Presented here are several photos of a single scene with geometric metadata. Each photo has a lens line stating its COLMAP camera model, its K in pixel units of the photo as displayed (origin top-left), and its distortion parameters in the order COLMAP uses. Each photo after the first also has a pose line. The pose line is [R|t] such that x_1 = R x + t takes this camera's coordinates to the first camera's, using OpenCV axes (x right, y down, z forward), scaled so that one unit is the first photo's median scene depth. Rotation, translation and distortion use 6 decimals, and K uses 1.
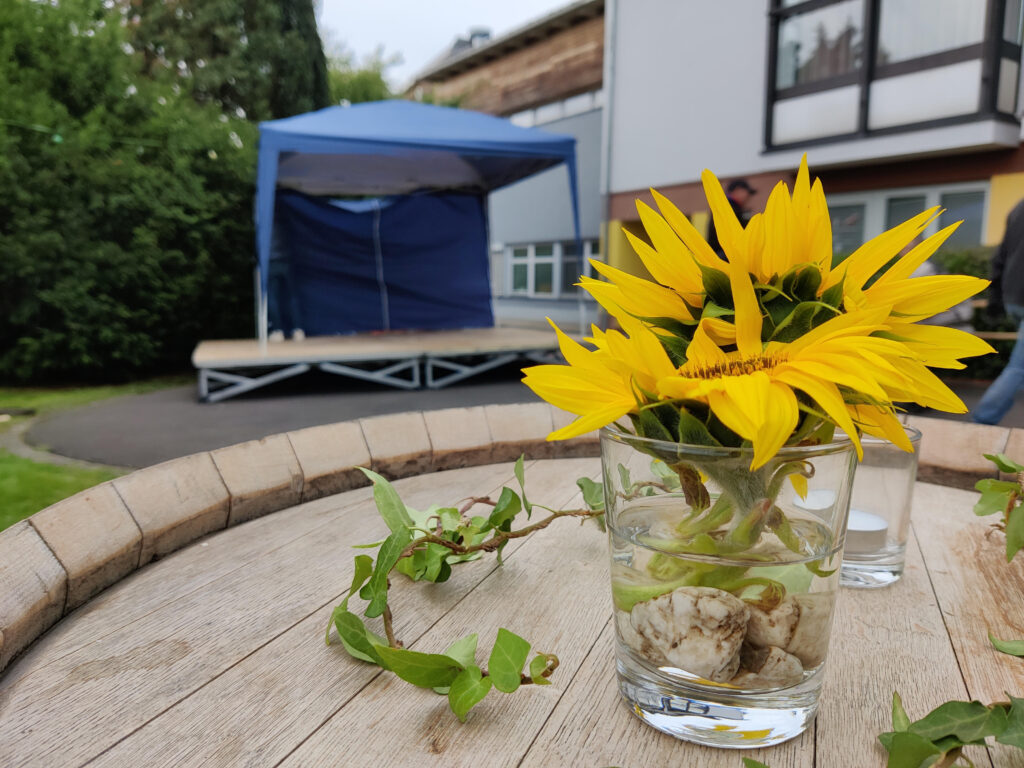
lens RADIAL K [[764.0, 0, 512.0], [0, 764.0, 387.8], [0, 0, 1]] dist [-0.021772, -0.003351]
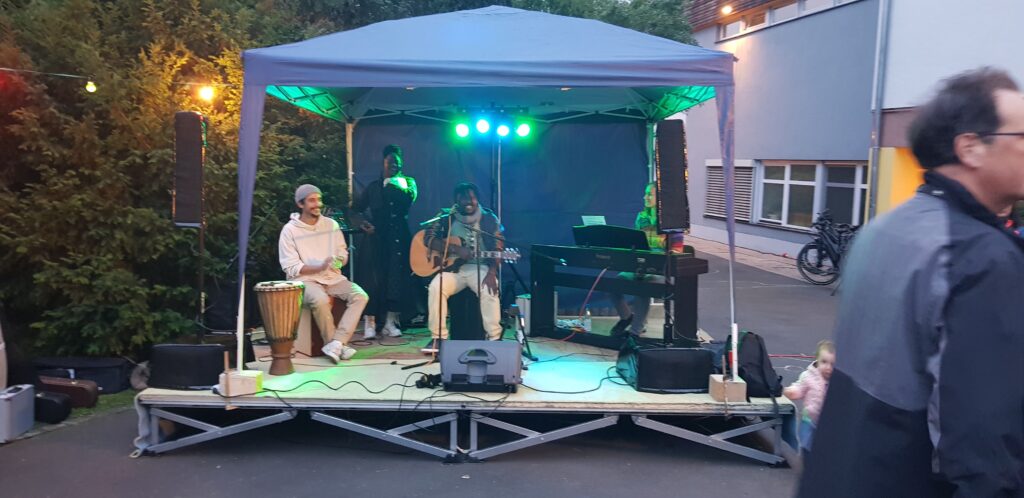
lens RADIAL K [[793.7, 0, 491.7], [0, 793.7, 249.8], [0, 0, 1]] dist [0.008307, -0.002549]
pose [[0.932922, 0.058243, -0.355337, 0.136324], [-0.075525, 0.996531, -0.034946, -0.151276], [0.352069, 0.059439, 0.934085, 0.344267]]
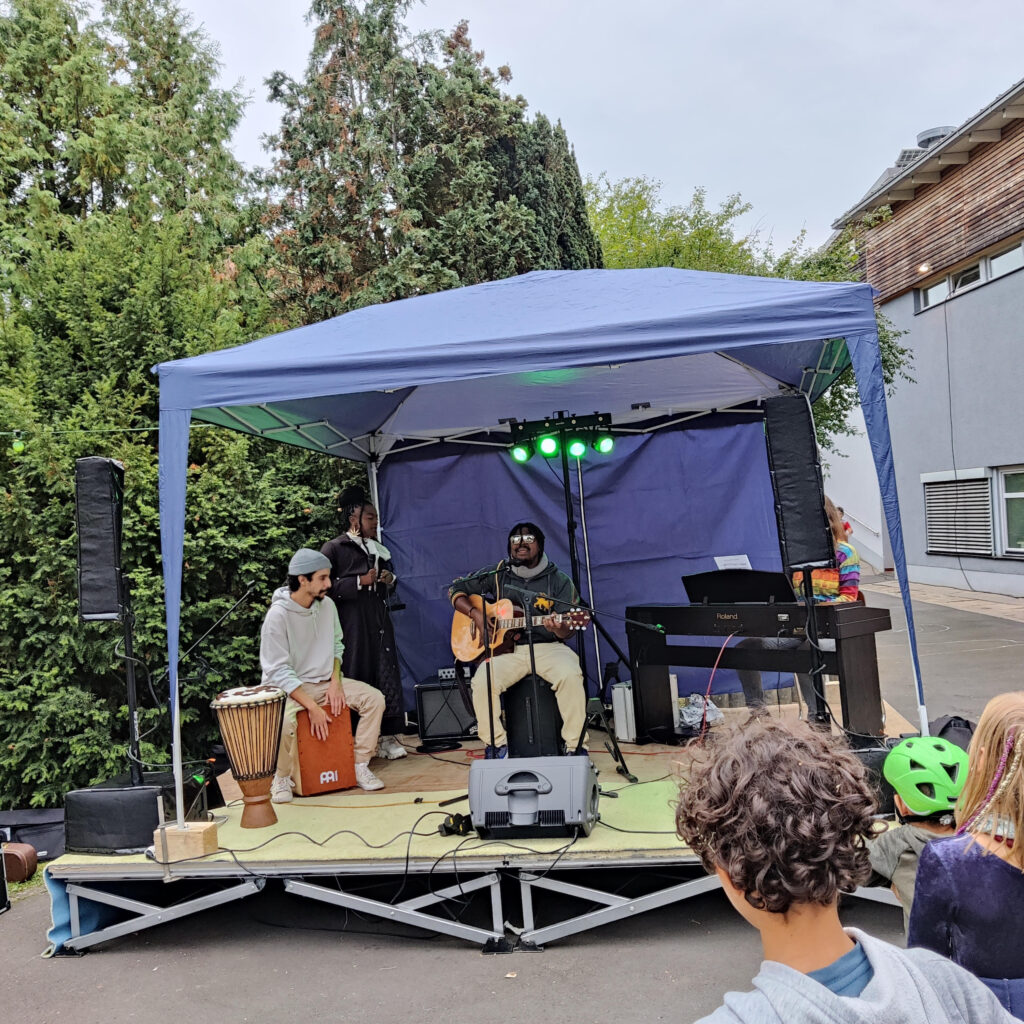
lens RADIAL K [[1054.3, 0, 512.3], [0, 1054.3, 528.7], [0, 0, 1]] dist [0.014582, -0.135261]
pose [[0.880238, -0.058231, -0.470945, 0.168776], [-0.002149, 0.991943, -0.126666, -0.149390], [0.474527, 0.112508, 0.873021, 0.443794]]
